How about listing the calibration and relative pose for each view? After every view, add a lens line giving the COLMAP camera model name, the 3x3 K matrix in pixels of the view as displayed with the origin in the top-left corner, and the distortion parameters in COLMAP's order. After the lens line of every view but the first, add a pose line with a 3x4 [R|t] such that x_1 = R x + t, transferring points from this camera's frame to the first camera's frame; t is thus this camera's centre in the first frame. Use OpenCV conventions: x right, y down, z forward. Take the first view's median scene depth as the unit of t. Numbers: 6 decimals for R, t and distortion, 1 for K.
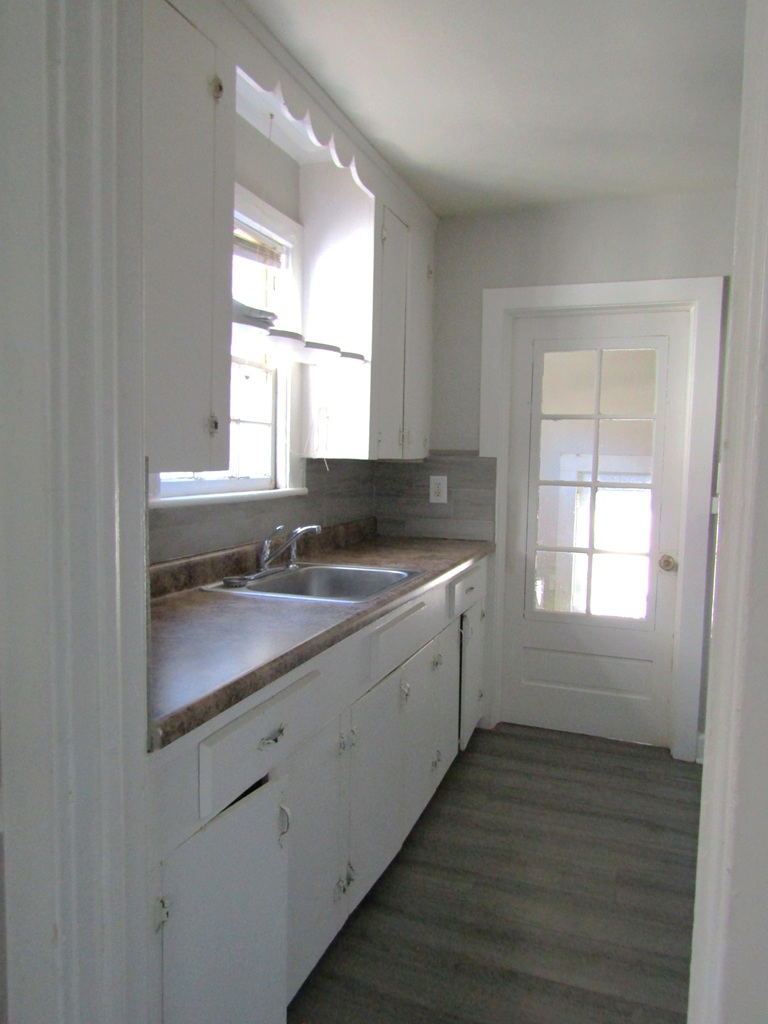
lens RADIAL K [[740.9, 0, 386.2], [0, 740.9, 513.8], [0, 0, 1]] dist [-0.023875, -0.000145]
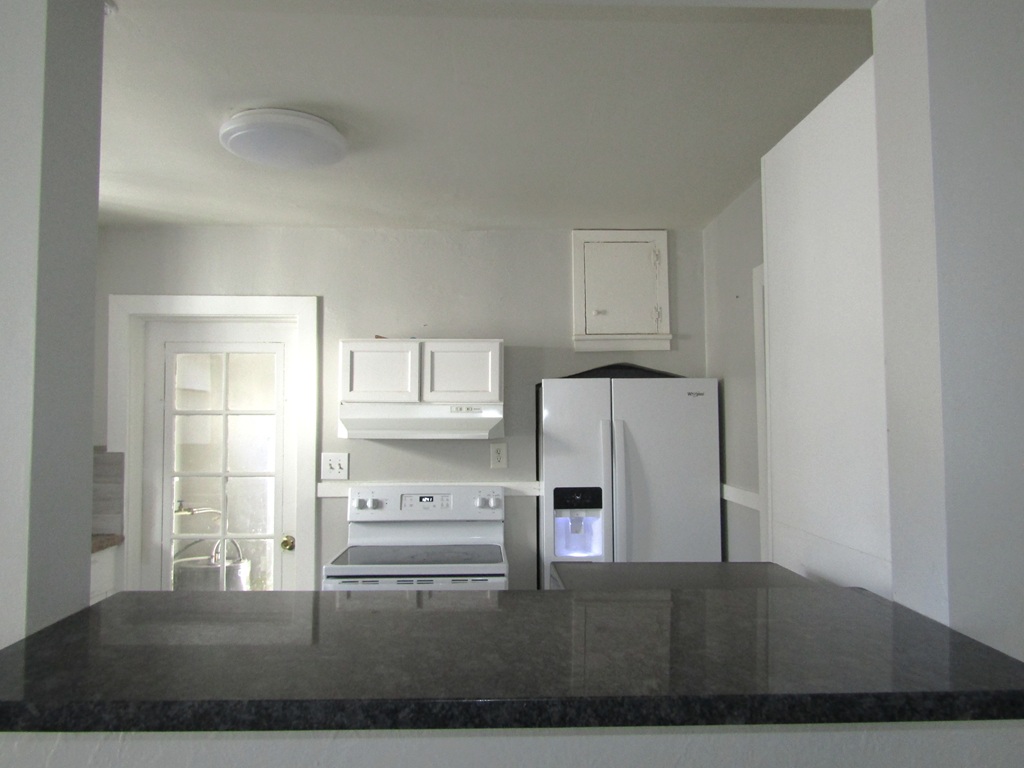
lens RADIAL K [[728.9, 0, 518.2], [0, 728.9, 386.8], [0, 0, 1]] dist [-0.014481, 0.010043]
pose [[0.918505, 0.001141, 0.395407, 0.291748], [0.051101, 0.991267, -0.121564, -0.017638], [-0.392093, 0.131863, 0.910426, -0.184325]]
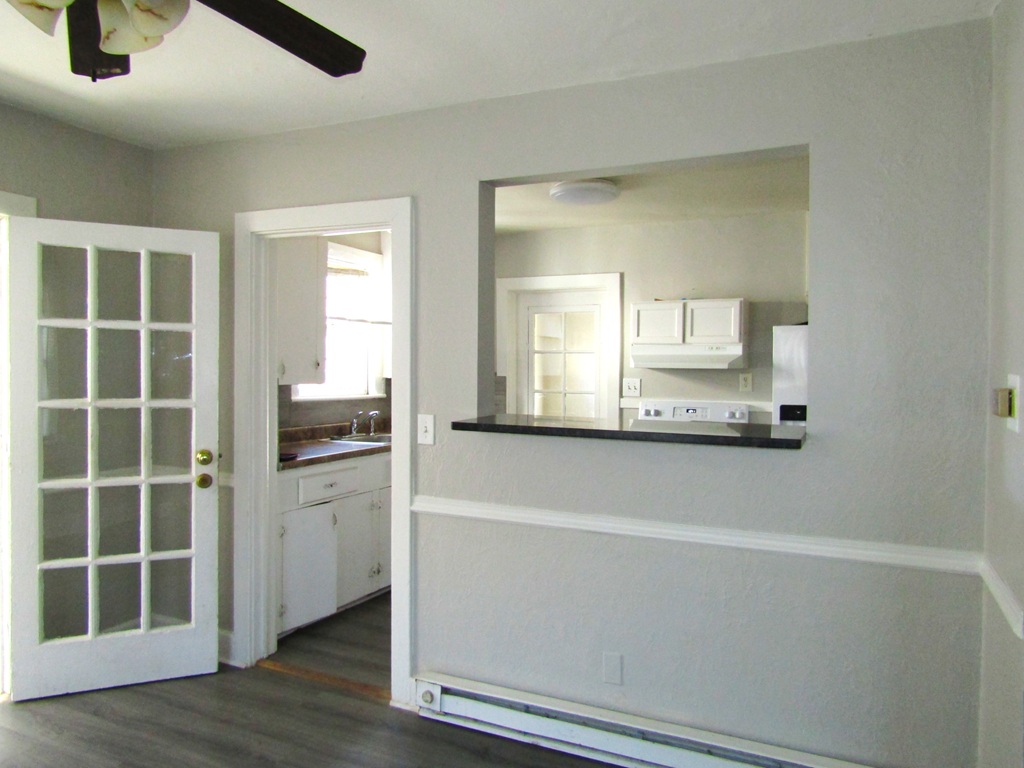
lens RADIAL K [[728.9, 0, 509.3], [0, 728.9, 387.2], [0, 0, 1]] dist [-0.014481, 0.010043]
pose [[0.996222, -0.007302, -0.086537, 0.344069], [0.002108, 0.998199, -0.059960, 0.055409], [0.086819, 0.059551, 0.994443, -0.747029]]
